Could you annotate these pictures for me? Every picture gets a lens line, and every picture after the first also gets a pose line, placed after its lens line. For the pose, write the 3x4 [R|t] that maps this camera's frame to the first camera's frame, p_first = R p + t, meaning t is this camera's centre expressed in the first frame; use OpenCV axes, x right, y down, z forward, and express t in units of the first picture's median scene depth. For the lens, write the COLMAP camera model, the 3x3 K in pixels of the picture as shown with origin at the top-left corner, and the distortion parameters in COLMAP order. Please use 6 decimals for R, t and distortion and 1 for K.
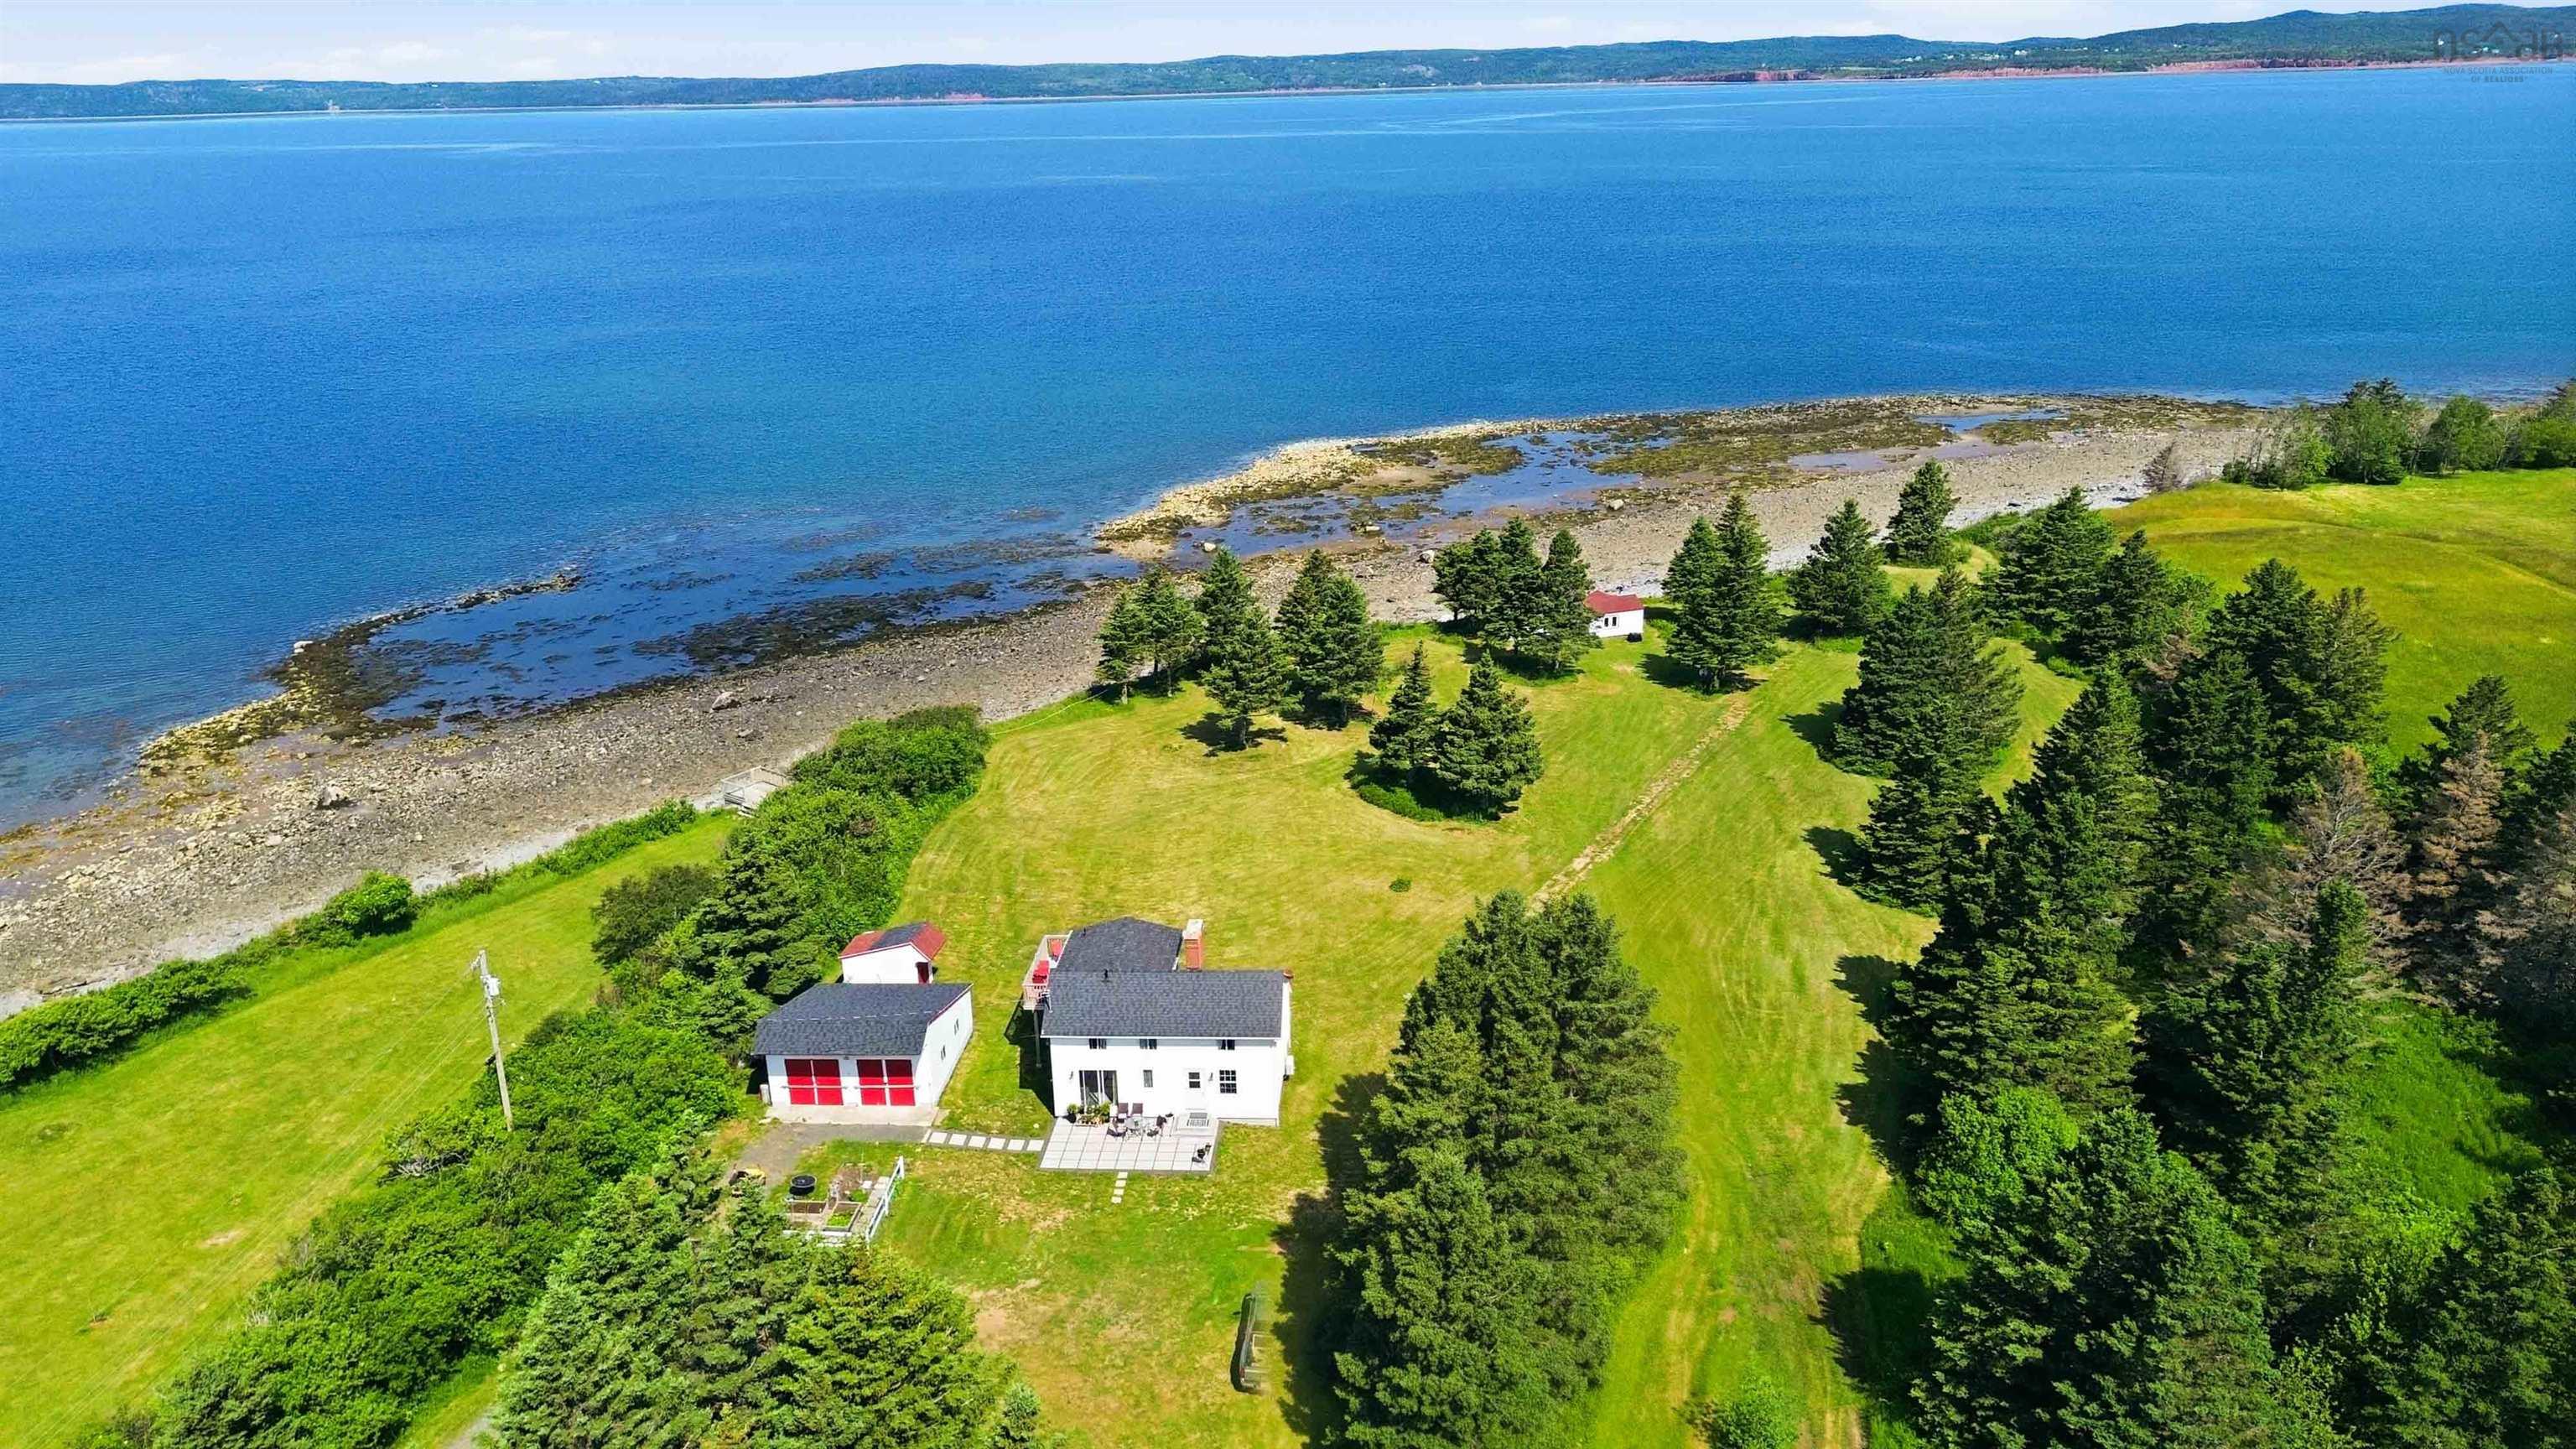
lens RADIAL K [[1813.1, 0, 1290.7], [0, 1813.1, 721.6], [0, 0, 1]] dist [0.084292, -0.095396]
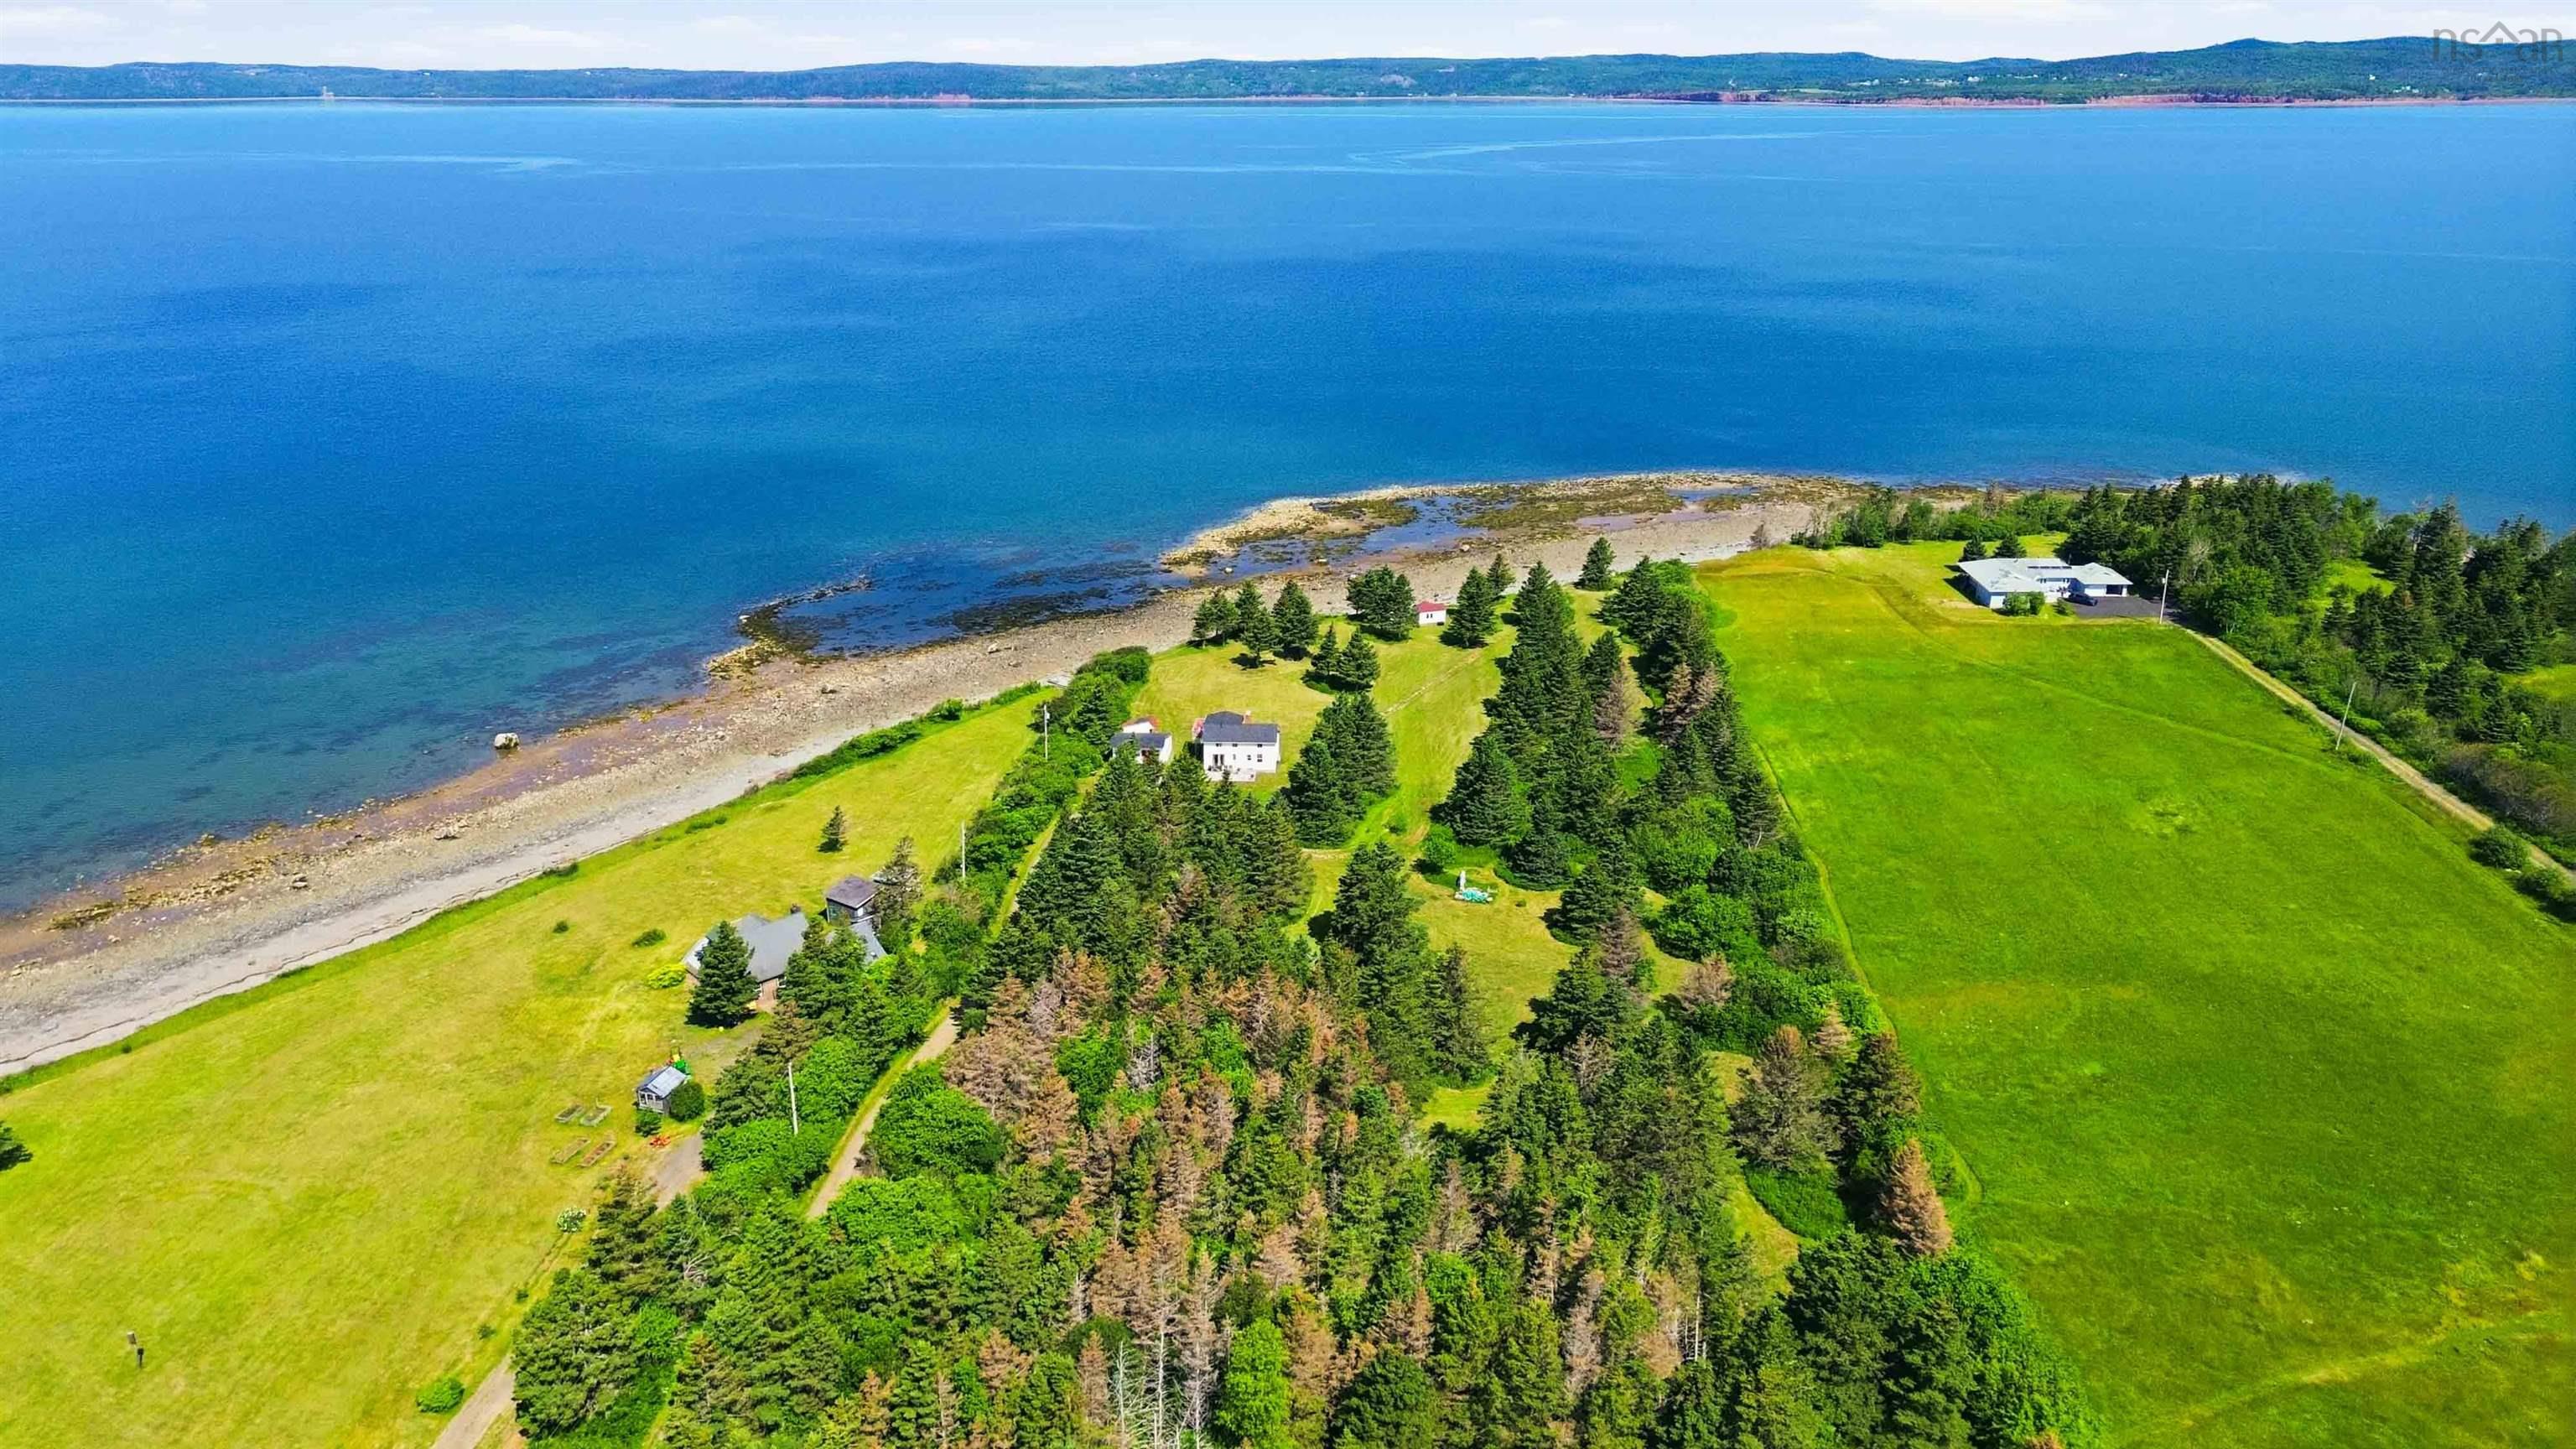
lens RADIAL K [[1813.1, 0, 1290.7], [0, 1813.1, 721.6], [0, 0, 1]] dist [0.084292, -0.095396]
pose [[0.999766, 0.014514, 0.016068, -0.015981], [-0.014569, 0.999888, 0.003290, 0.061363], [-0.016019, -0.003523, 0.999865, -1.067453]]
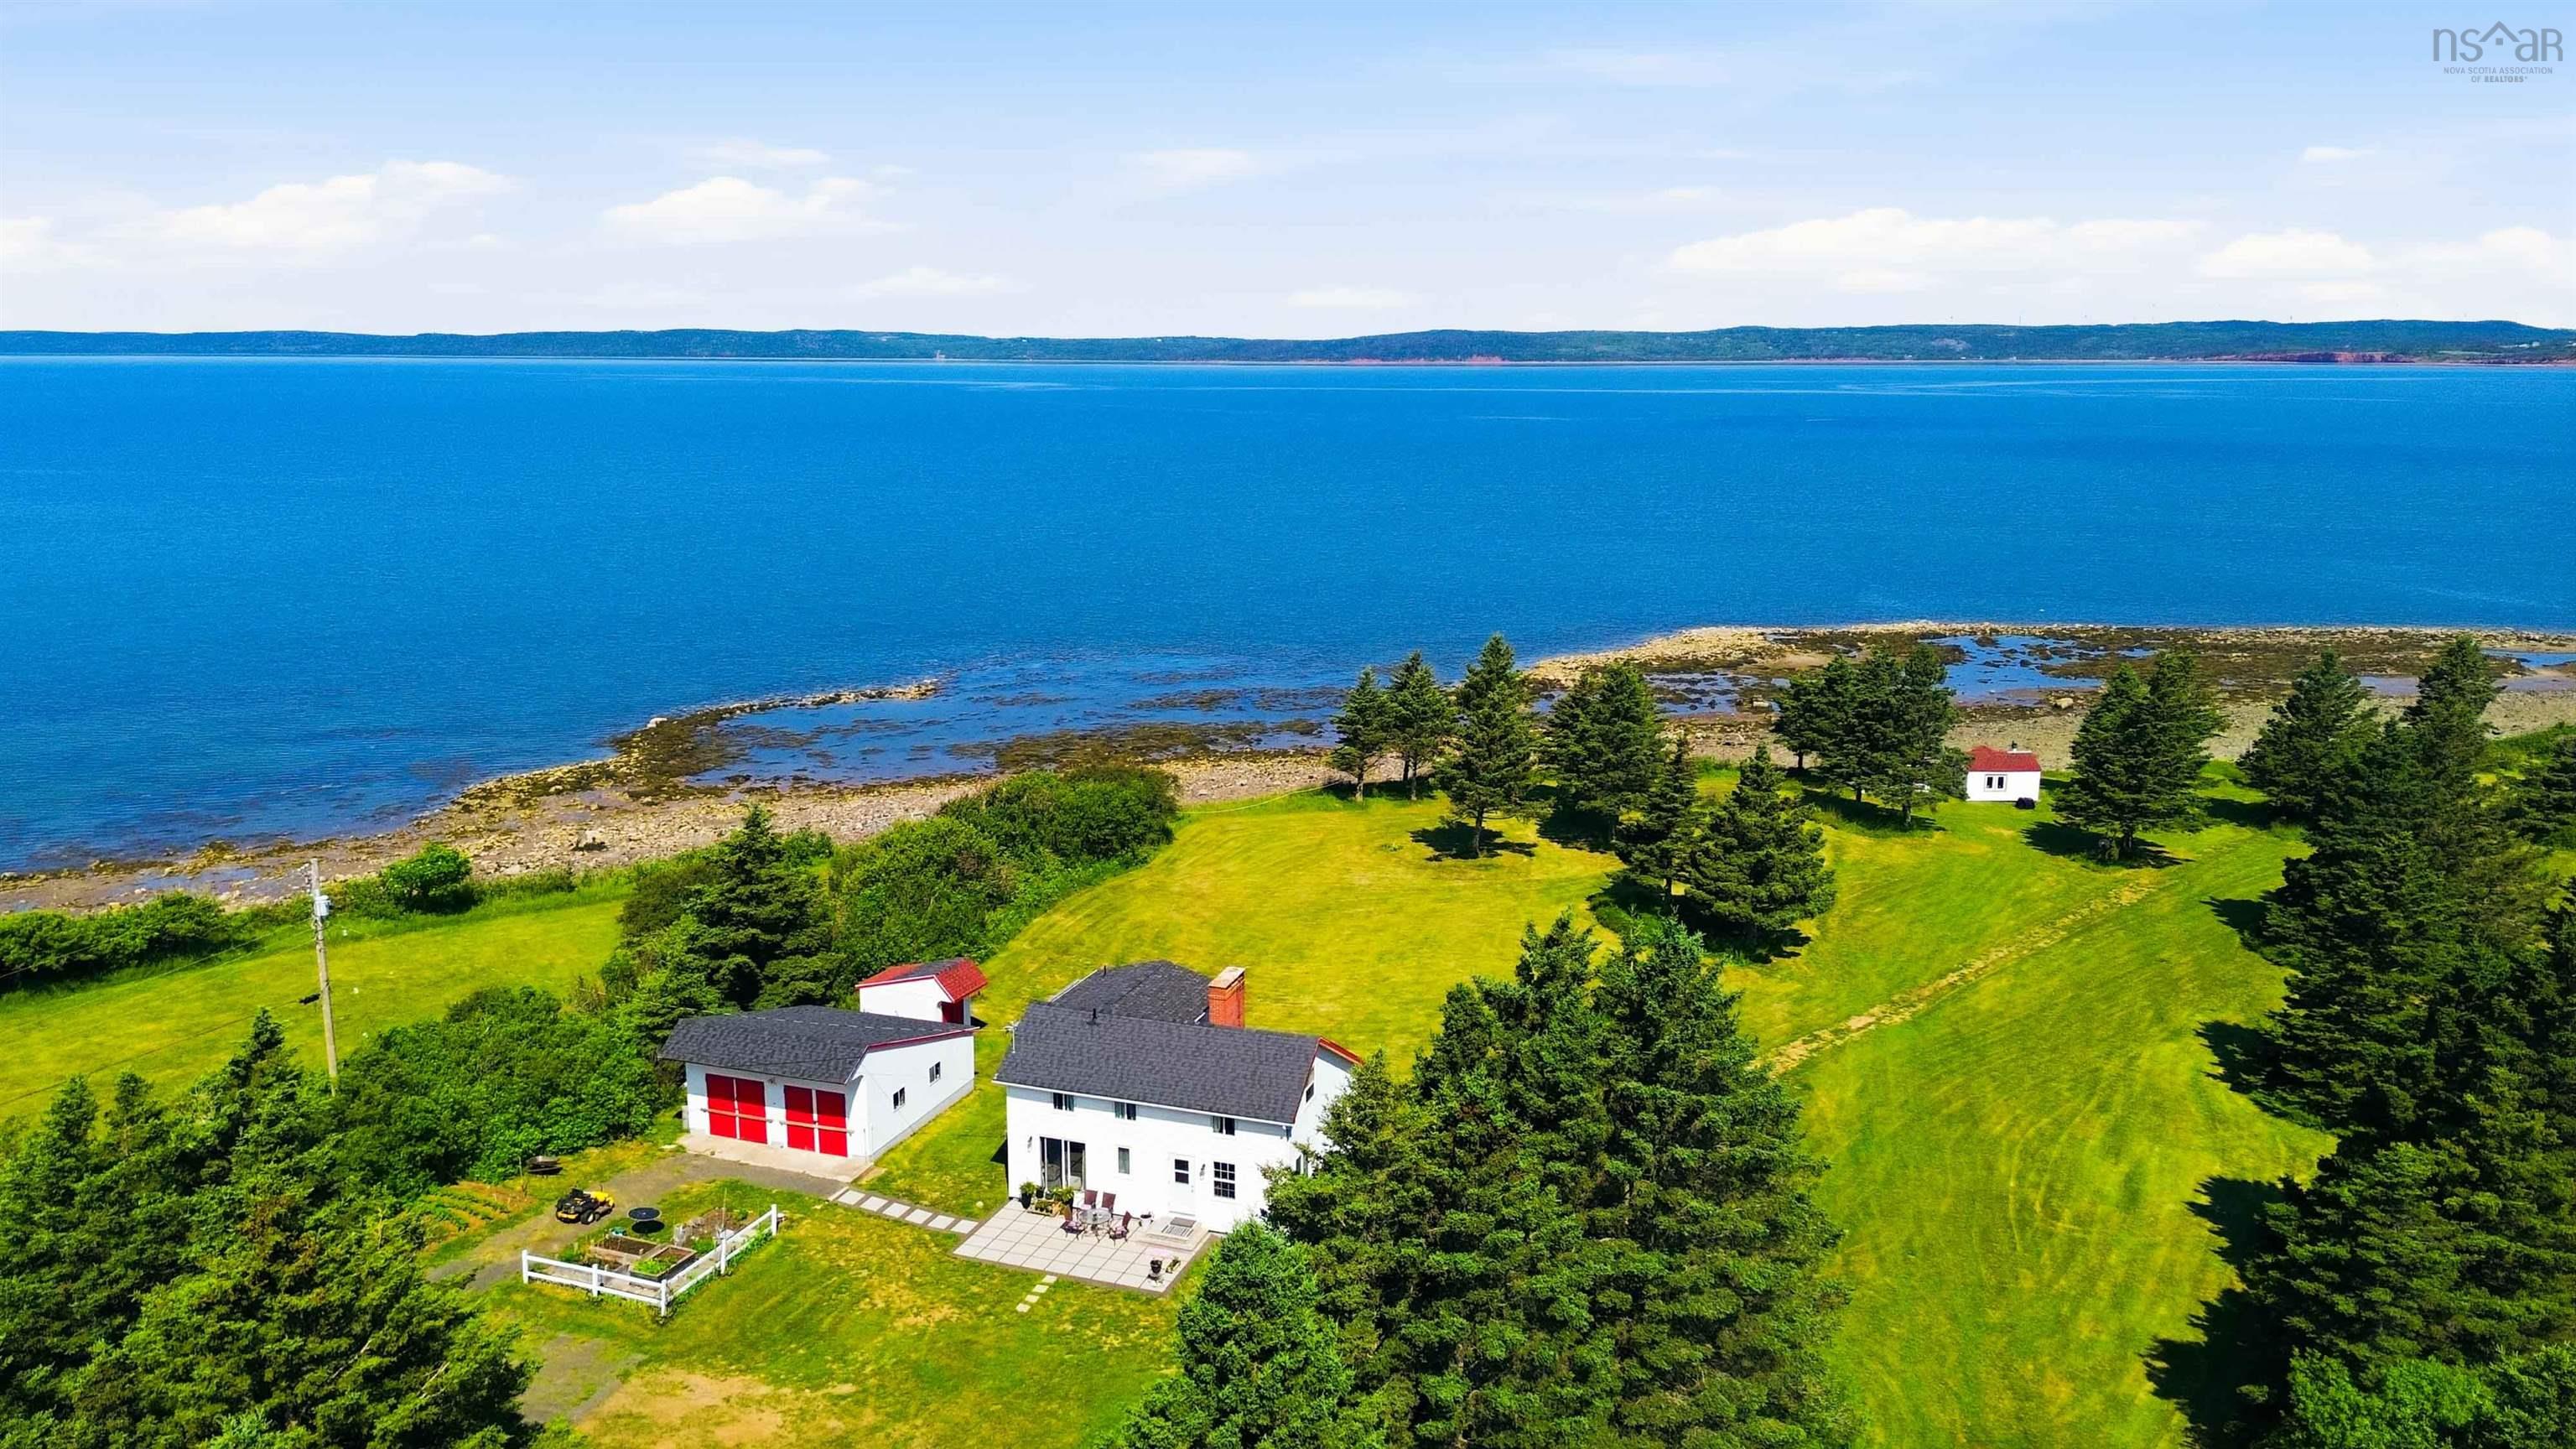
lens RADIAL K [[1818.4, 0, 1294.6], [0, 1818.4, 714.6], [0, 0, 1]] dist [0.073690, -0.076613]
pose [[0.962943, 0.079159, -0.257828, 0.082634], [-0.114242, 0.985678, -0.124049, 0.050616], [0.244316, 0.148907, 0.958194, 0.138090]]
